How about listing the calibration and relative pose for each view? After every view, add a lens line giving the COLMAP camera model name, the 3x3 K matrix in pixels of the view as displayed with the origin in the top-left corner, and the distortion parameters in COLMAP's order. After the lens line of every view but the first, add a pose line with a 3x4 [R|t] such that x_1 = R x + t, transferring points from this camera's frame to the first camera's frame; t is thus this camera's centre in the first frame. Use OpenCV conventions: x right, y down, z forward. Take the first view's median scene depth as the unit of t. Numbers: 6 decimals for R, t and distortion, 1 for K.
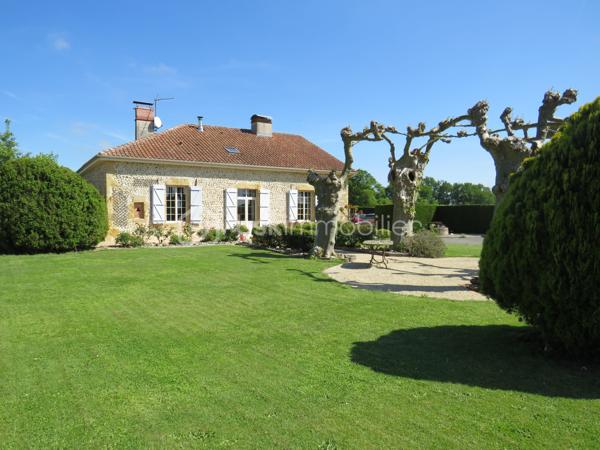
lens RADIAL K [[422.5, 0, 300.0], [0, 422.5, 225.0], [0, 0, 1]] dist [-0.001146, -0.001985]
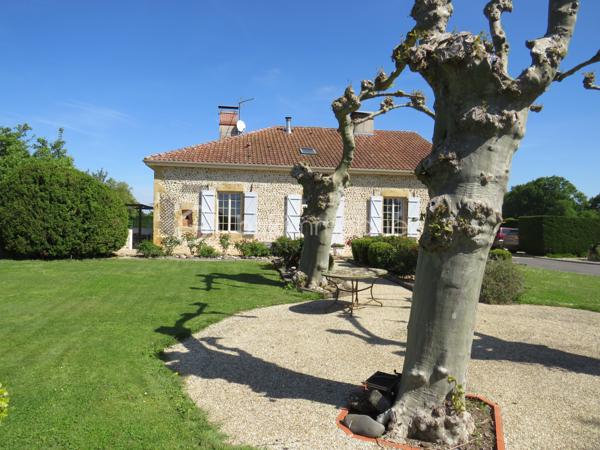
lens RADIAL K [[422.5, 0, 300.0], [0, 422.5, 225.0], [0, 0, 1]] dist [-0.001146, -0.001985]
pose [[0.905138, 0.022137, -0.424542, 0.228251], [-0.034163, 0.999201, -0.020734, -0.008095], [0.423744, 0.033271, 0.905171, 0.248105]]
